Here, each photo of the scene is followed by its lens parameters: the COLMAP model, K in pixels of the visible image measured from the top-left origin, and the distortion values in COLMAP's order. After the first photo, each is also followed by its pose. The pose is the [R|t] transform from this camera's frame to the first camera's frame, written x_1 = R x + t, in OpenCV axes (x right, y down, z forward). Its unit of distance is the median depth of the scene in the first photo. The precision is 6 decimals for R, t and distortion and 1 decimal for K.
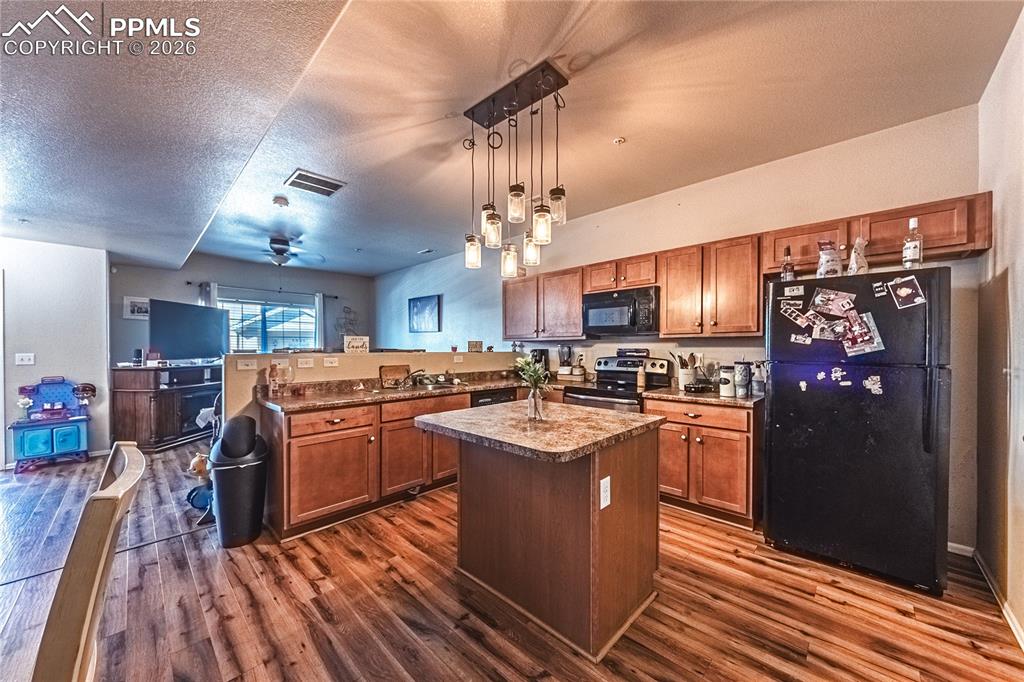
lens RADIAL K [[367.4, 0, 513.0], [0, 367.4, 350.6], [0, 0, 1]] dist [0.002411, 0.000150]
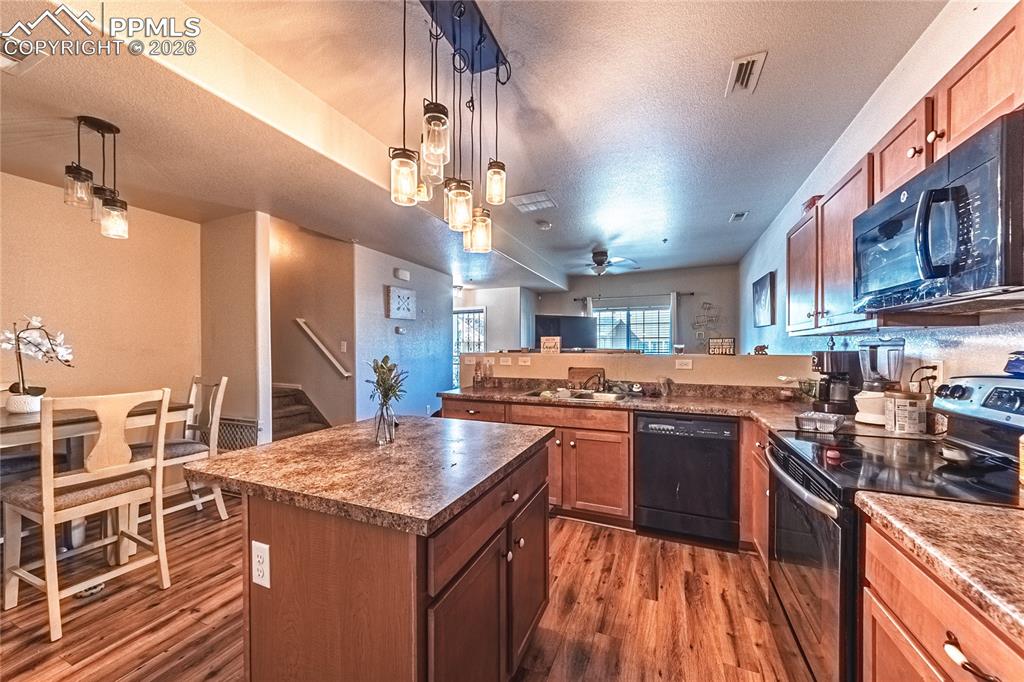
lens RADIAL K [[365.1, 0, 519.1], [0, 365.1, 350.9], [0, 0, 1]] dist [0.000574, -0.000035]
pose [[0.365275, 0.006967, -0.930874, 0.584958], [-0.006213, 0.999968, 0.005046, -0.005914], [0.930879, 0.003940, 0.365306, 0.670039]]
